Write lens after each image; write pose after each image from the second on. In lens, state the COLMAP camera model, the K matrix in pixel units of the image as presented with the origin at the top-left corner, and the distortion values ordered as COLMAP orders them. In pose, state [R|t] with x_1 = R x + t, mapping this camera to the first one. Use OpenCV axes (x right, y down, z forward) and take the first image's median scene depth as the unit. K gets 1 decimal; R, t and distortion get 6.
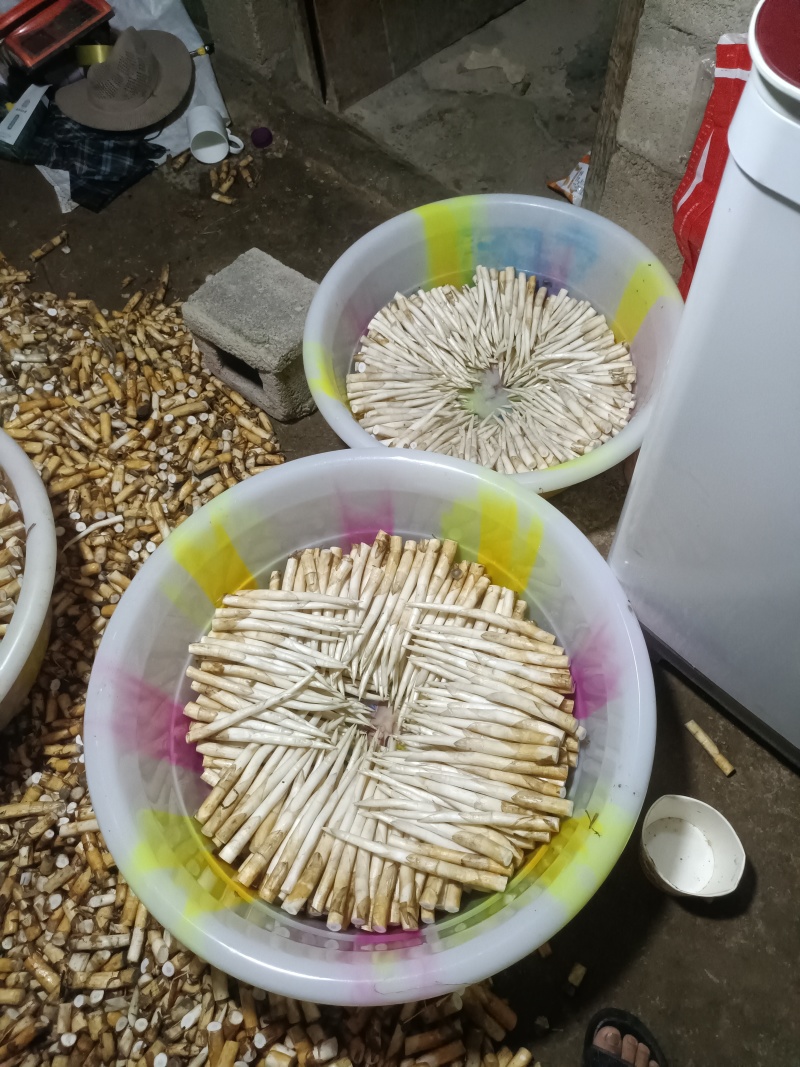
lens RADIAL K [[786.8, 0, 405.4], [0, 786.8, 543.5], [0, 0, 1]] dist [0.062089, -0.063729]
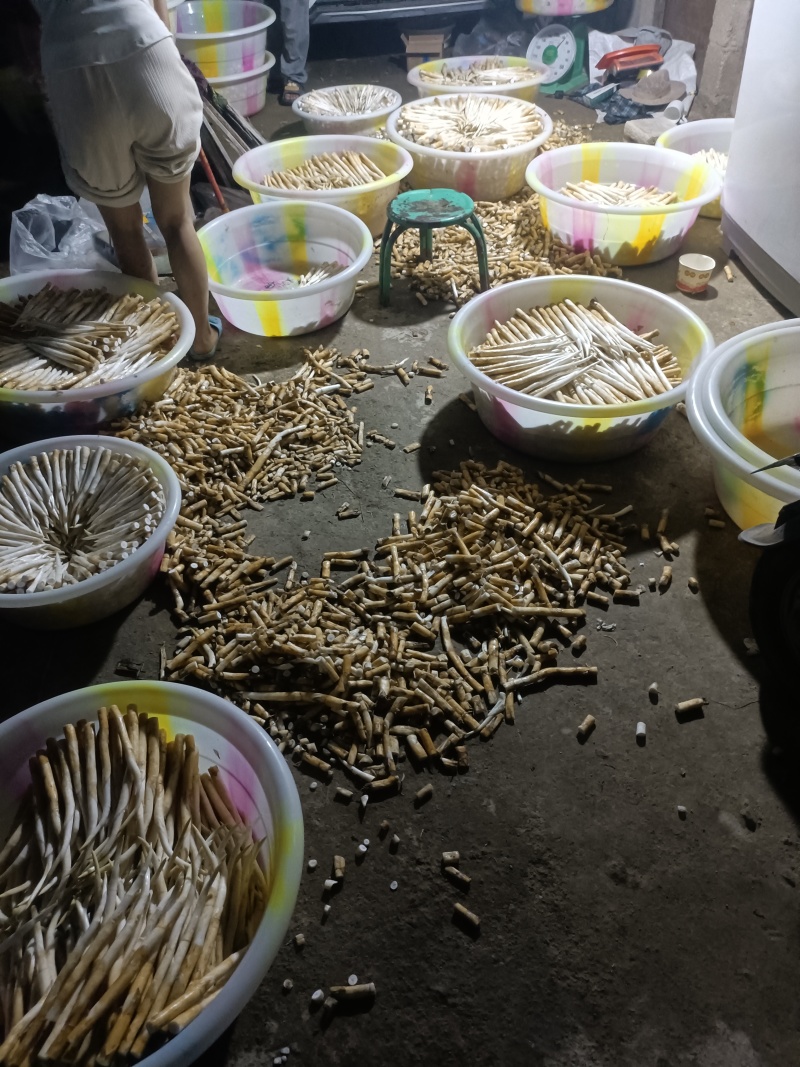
lens RADIAL K [[786.8, 0, 405.4], [0, 786.8, 543.5], [0, 0, 1]] dist [0.062089, -0.063729]
pose [[0.774875, 0.456193, -0.437558, 0.888166], [-0.555091, 0.822226, -0.125772, 1.498932], [0.302395, 0.340342, 0.890351, -0.995948]]
